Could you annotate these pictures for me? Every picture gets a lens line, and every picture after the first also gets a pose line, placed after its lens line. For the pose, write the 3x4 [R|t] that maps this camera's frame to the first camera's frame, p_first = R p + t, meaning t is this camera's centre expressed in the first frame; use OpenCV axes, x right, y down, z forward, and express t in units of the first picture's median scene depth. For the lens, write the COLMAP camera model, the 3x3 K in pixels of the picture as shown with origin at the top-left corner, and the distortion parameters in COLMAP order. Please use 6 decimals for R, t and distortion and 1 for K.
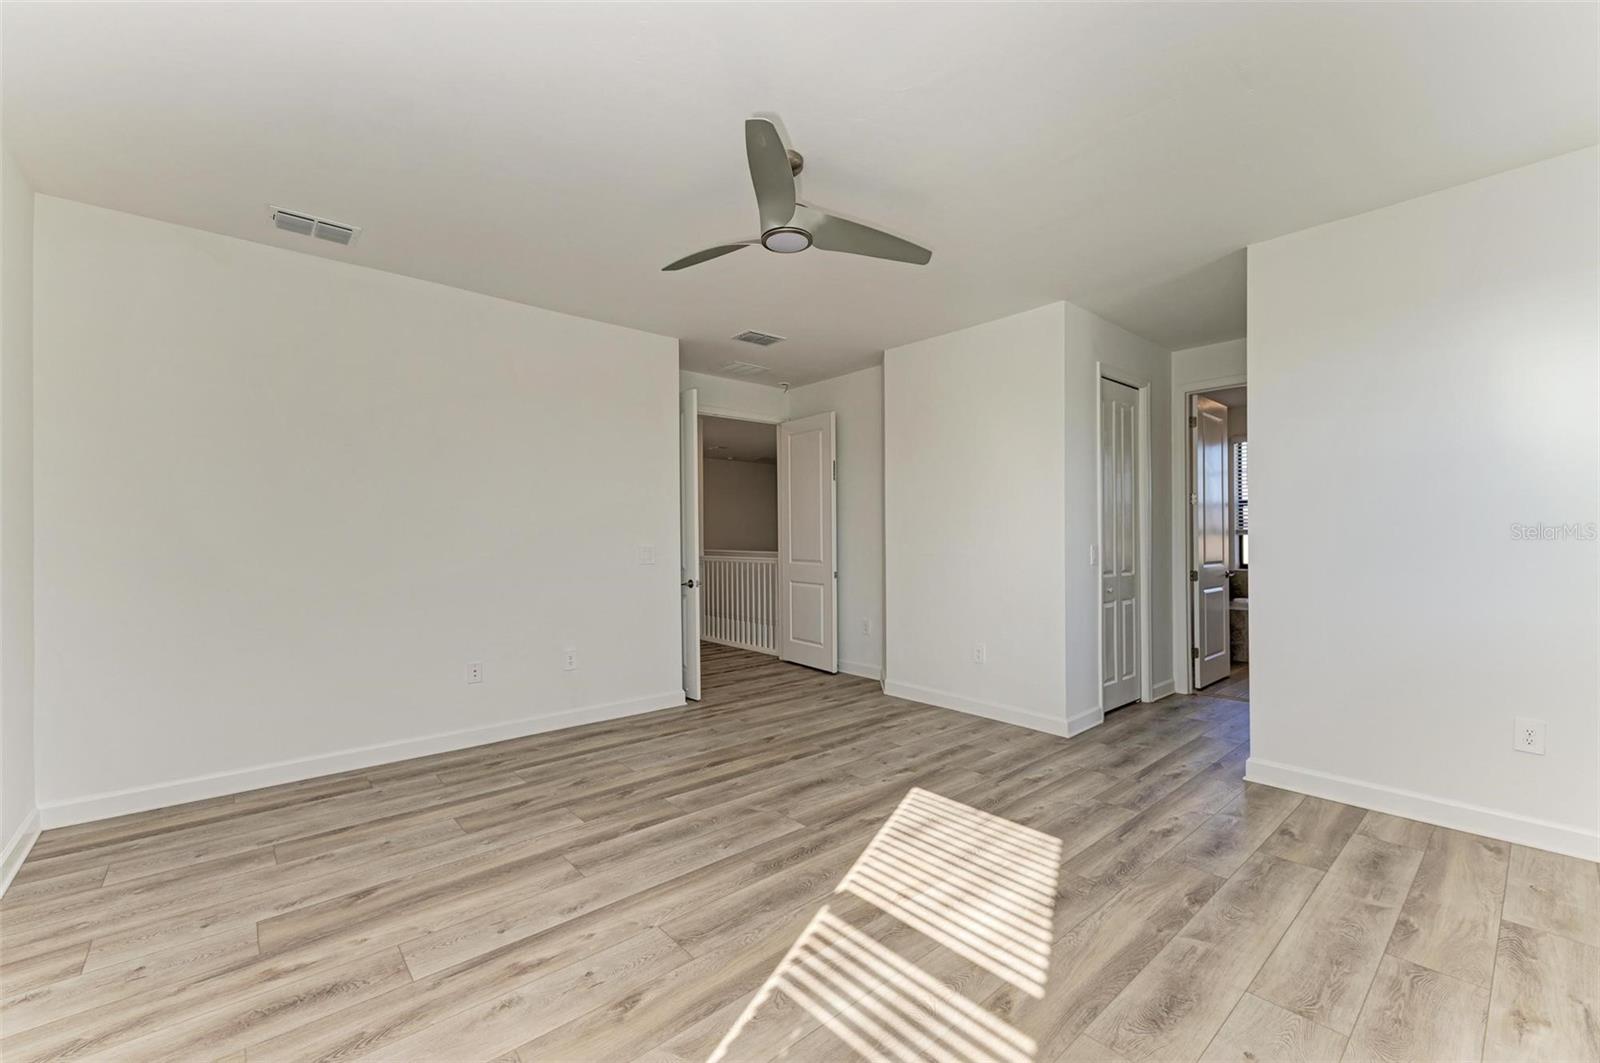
lens RADIAL K [[654.1, 0, 800.0], [0, 654.1, 531.5], [0, 0, 1]] dist [0.002156, -0.000096]
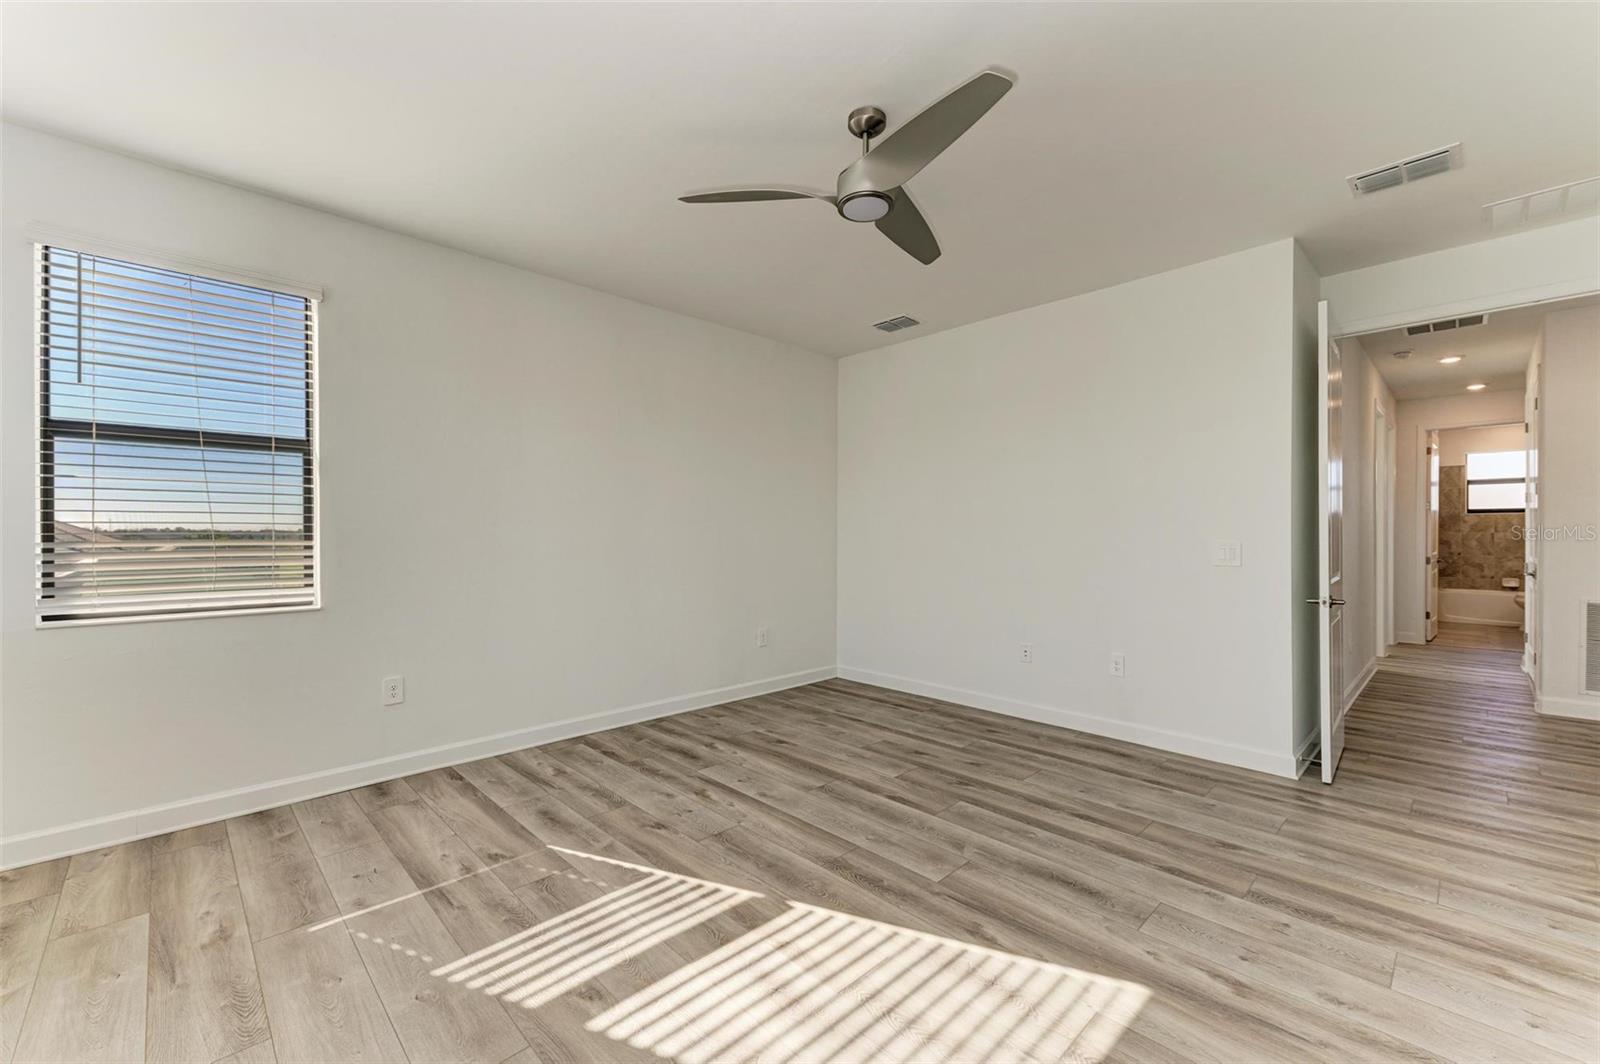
lens RADIAL K [[654.1, 0, 800.0], [0, 654.1, 532.0], [0, 0, 1]] dist [0.002156, -0.000096]
pose [[0.043105, 0.003285, -0.999065, 0.847979], [0.006924, 0.999970, 0.003587, 0.006956], [0.999047, -0.007072, 0.043081, 0.821148]]
